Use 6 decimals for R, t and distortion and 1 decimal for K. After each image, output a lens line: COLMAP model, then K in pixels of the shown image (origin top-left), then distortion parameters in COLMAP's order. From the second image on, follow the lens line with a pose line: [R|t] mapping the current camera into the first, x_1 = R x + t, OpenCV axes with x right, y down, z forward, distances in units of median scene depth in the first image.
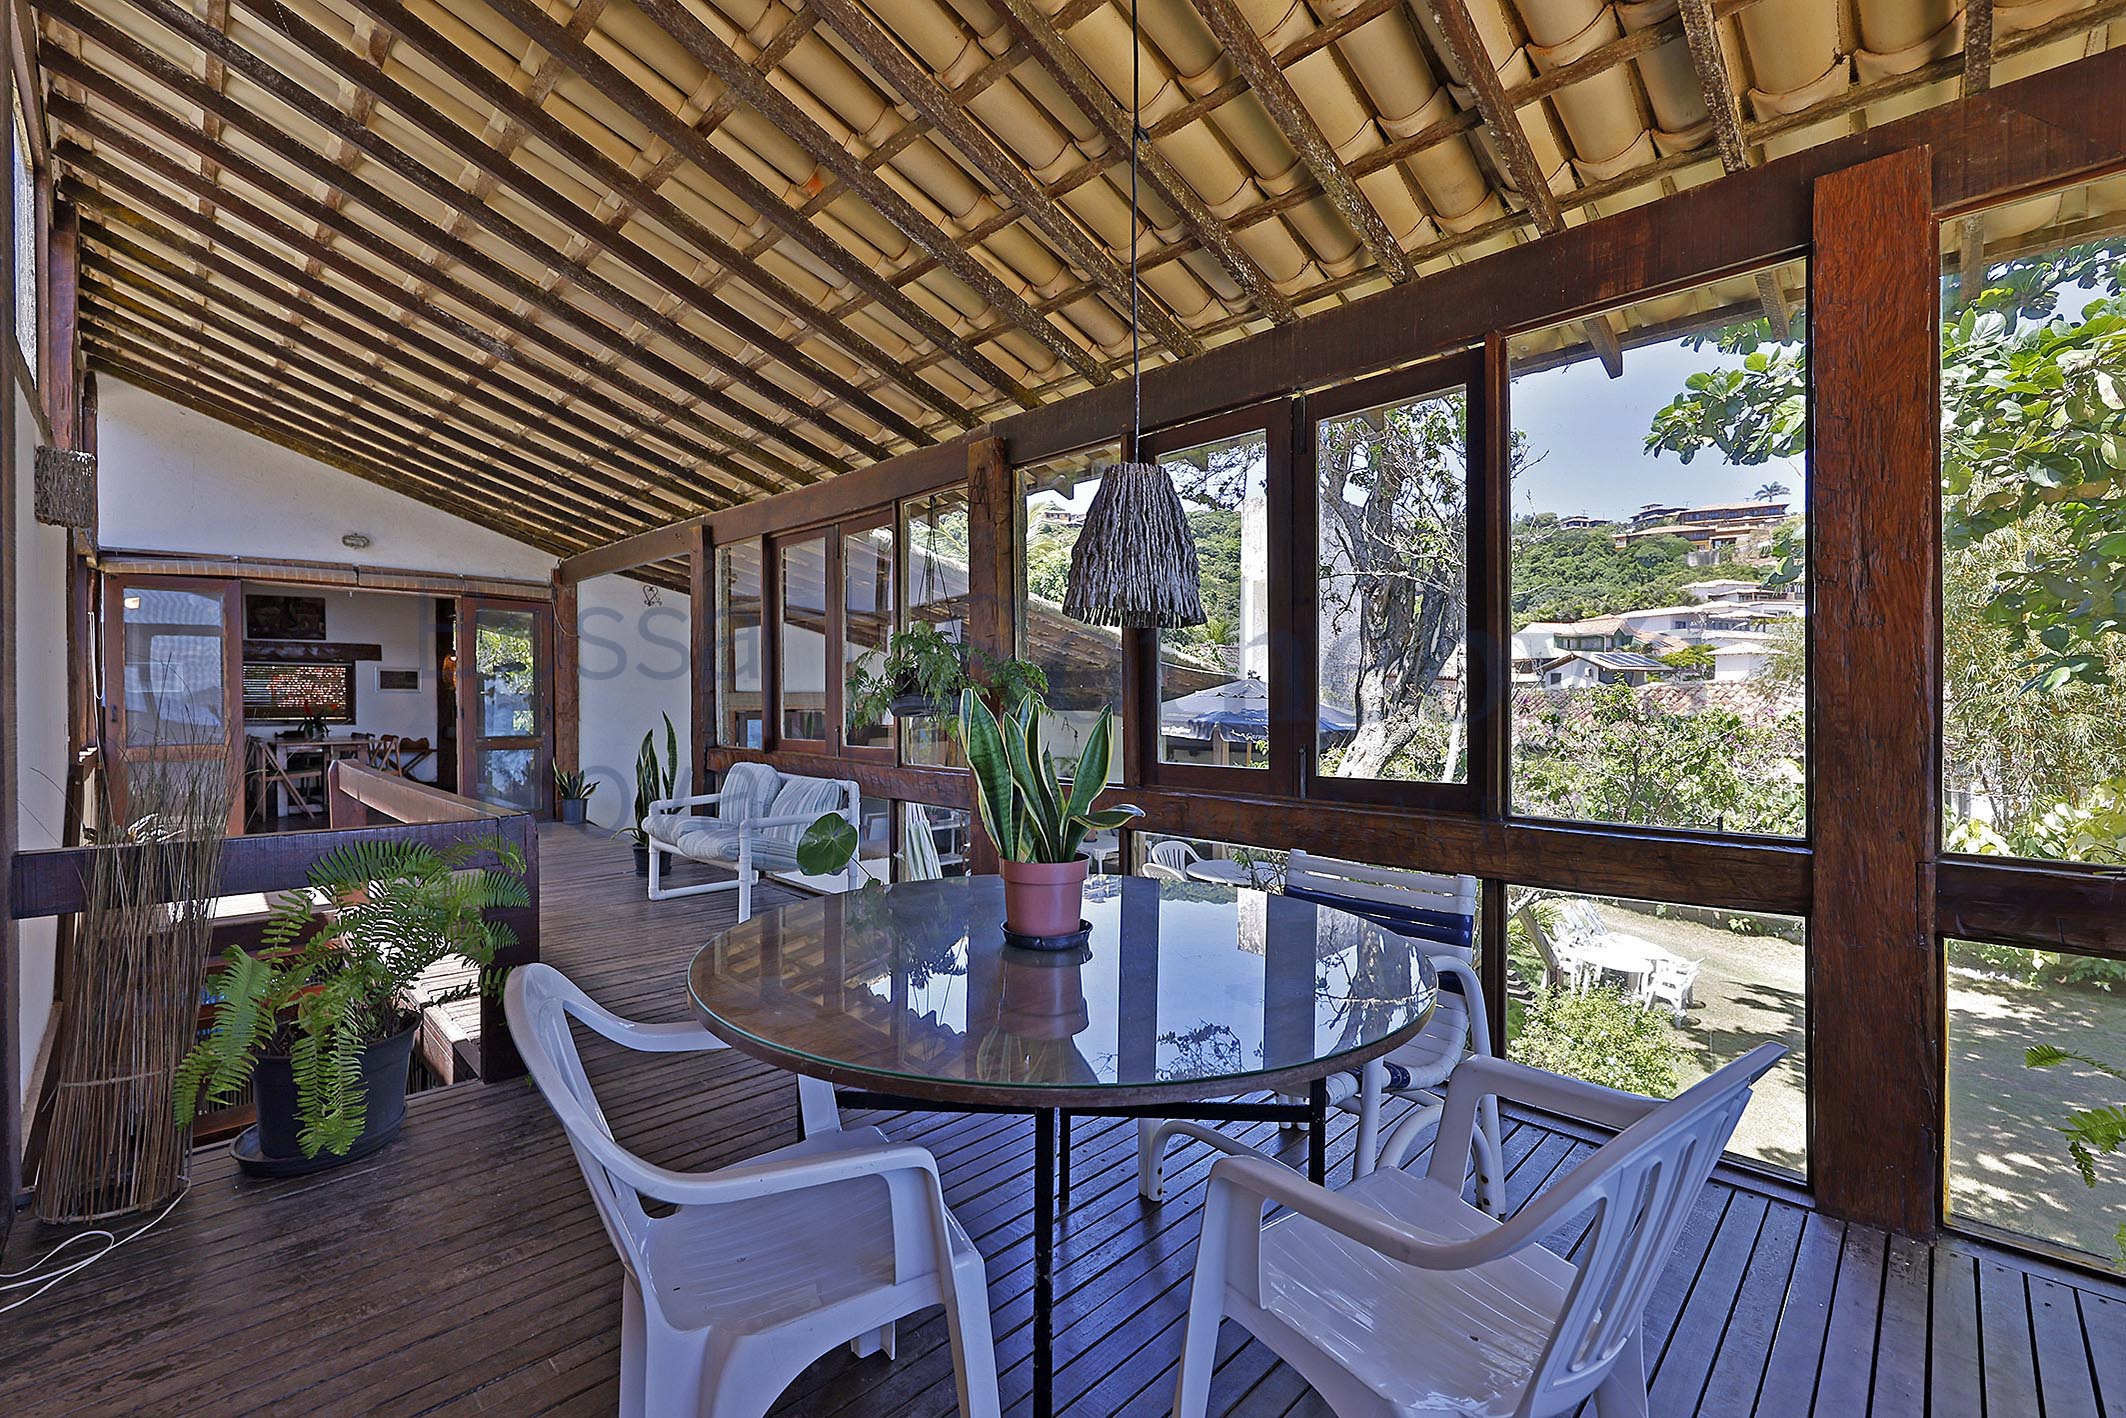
lens RADIAL K [[890.2, 0, 1063.0], [0, 890.2, 709.0], [0, 0, 1]] dist [-0.003660, -0.000344]
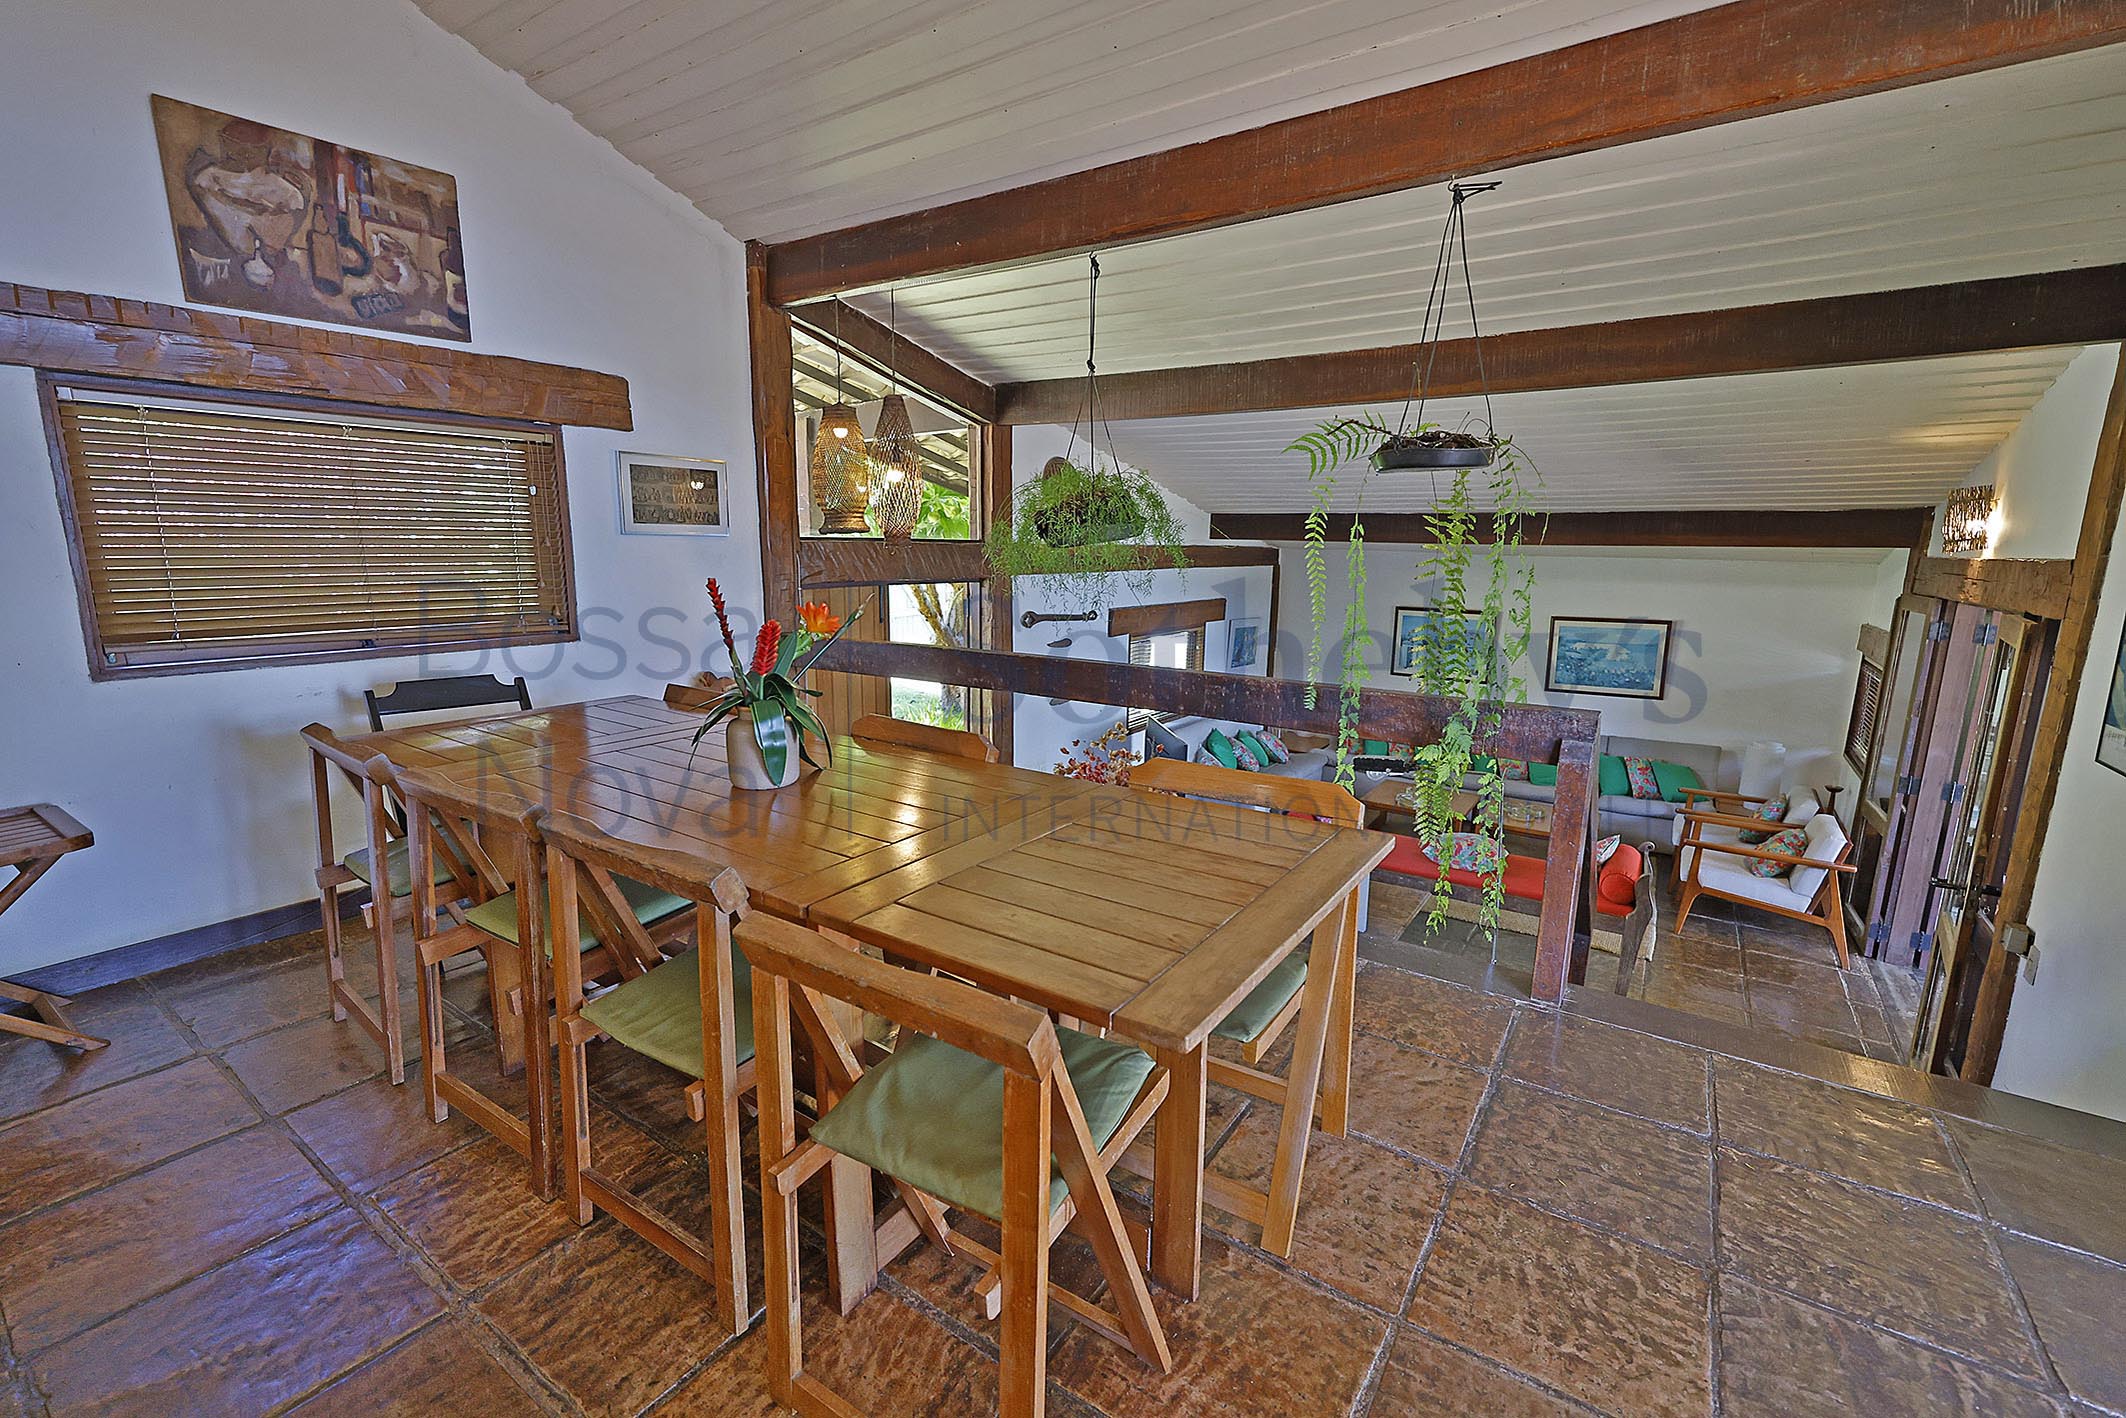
lens RADIAL K [[906.2, 0, 1057.8], [0, 906.2, 708.1], [0, 0, 1]] dist [-0.003282, 0.000194]
pose [[0.985748, -0.014801, 0.167578, -0.940533], [-0.015433, 0.983966, 0.177684, -0.025055], [-0.167521, -0.177738, 0.969714, 0.910672]]
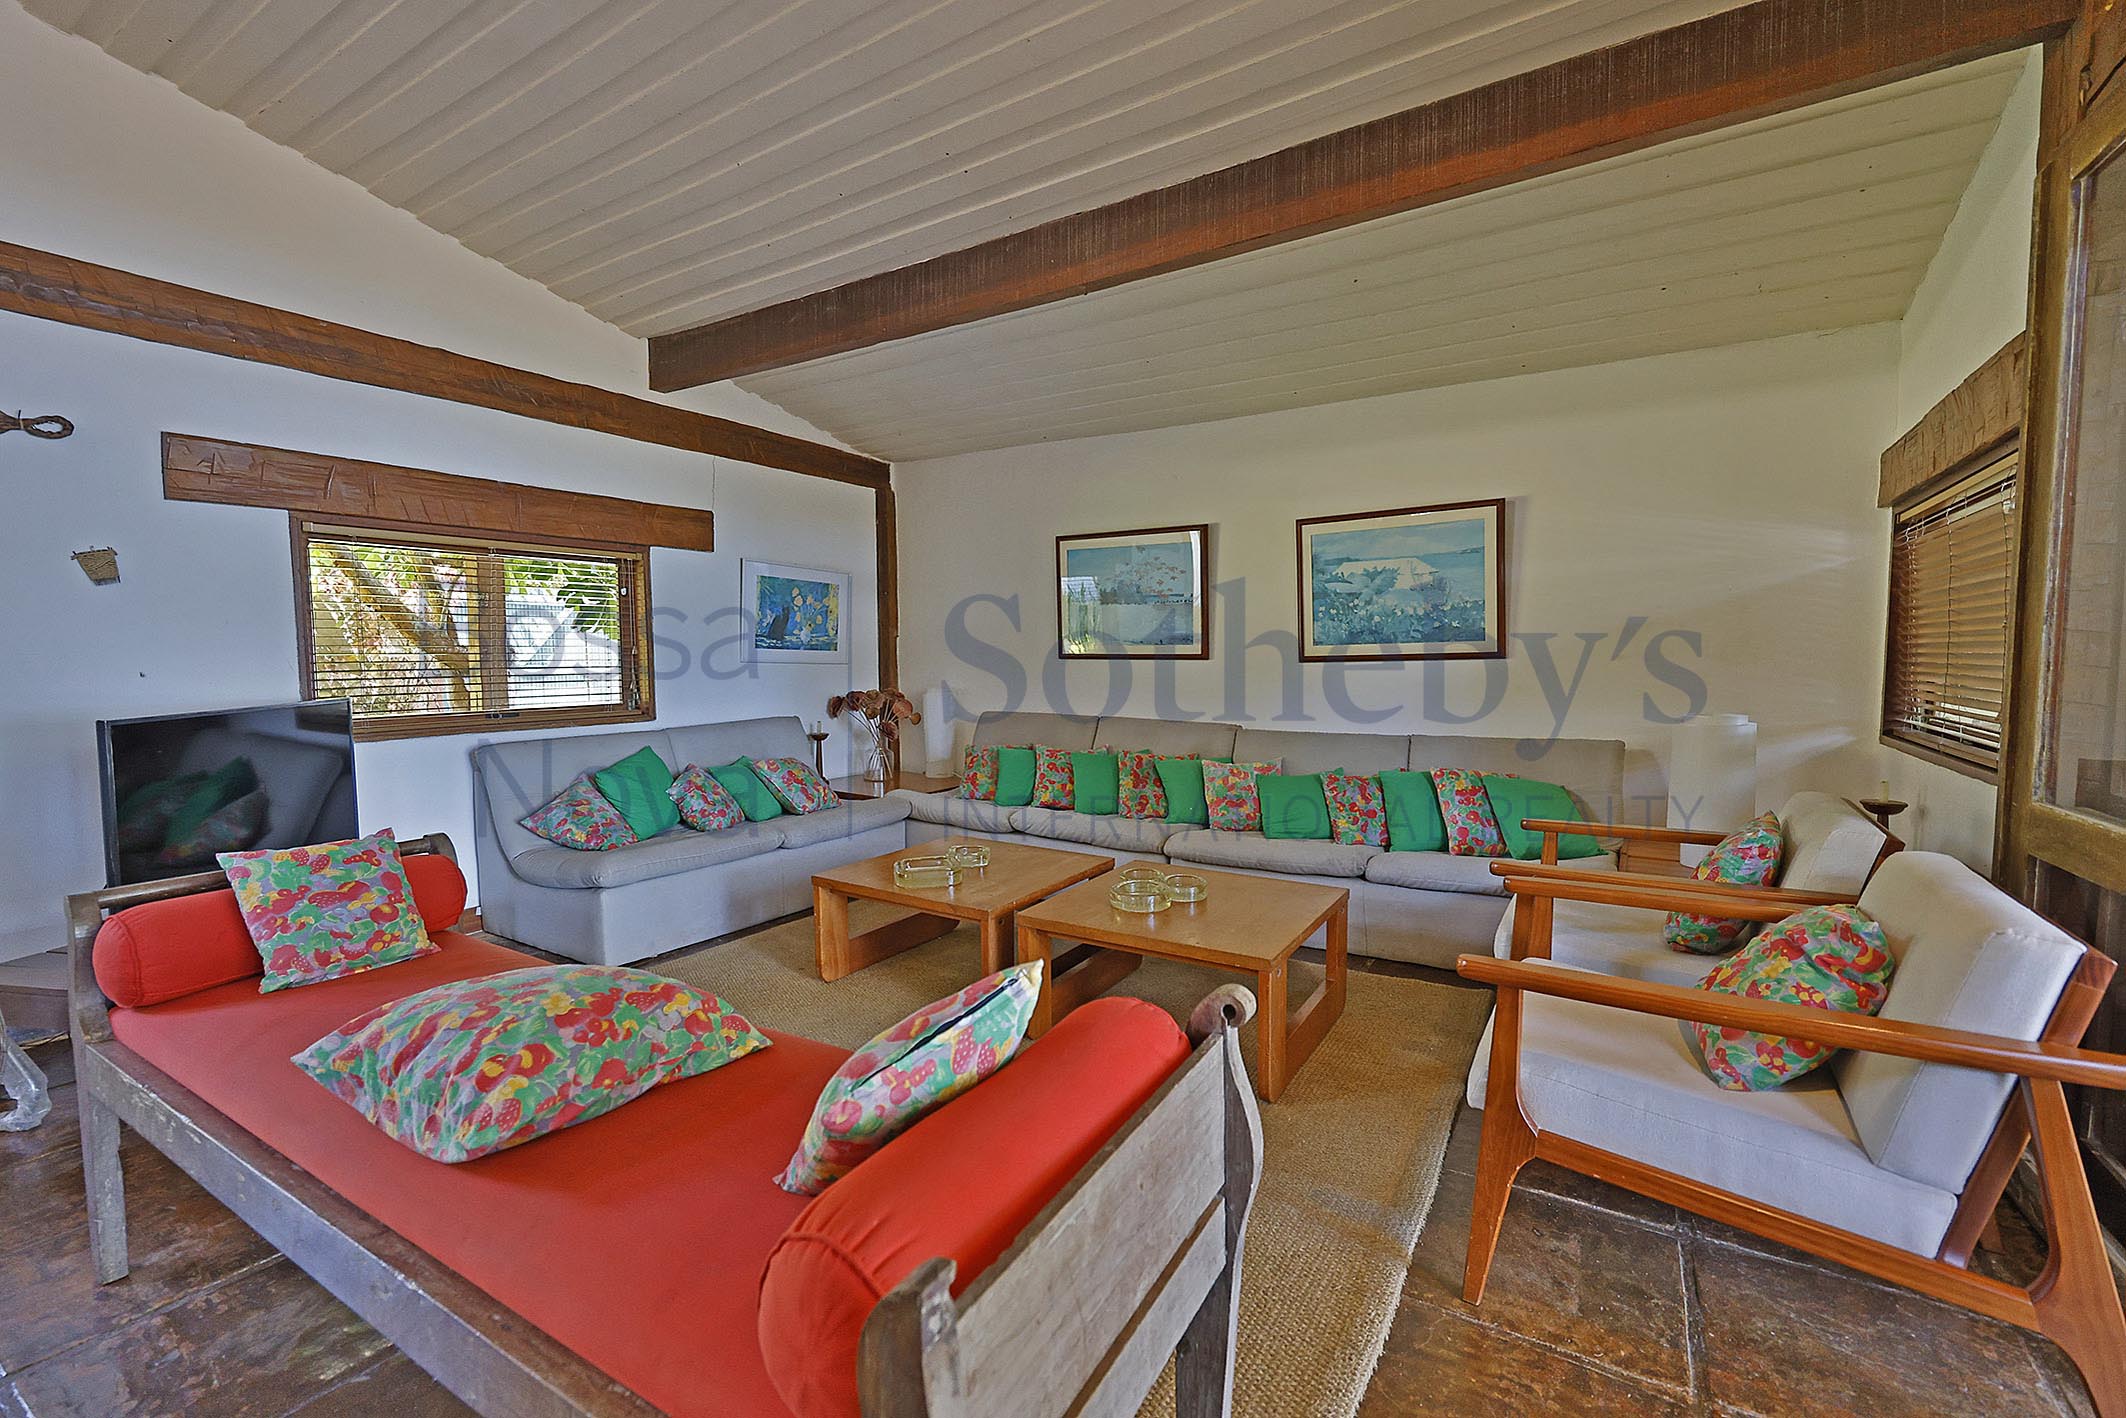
lens RADIAL K [[906.2, 0, 1057.8], [0, 906.2, 708.1], [0, 0, 1]] dist [-0.003282, 0.000194]
pose [[0.978254, -0.018666, 0.206568, -0.915102], [0.006242, 0.998140, 0.060637, -0.016893], [-0.207315, -0.058029, 0.976552, 0.932847]]
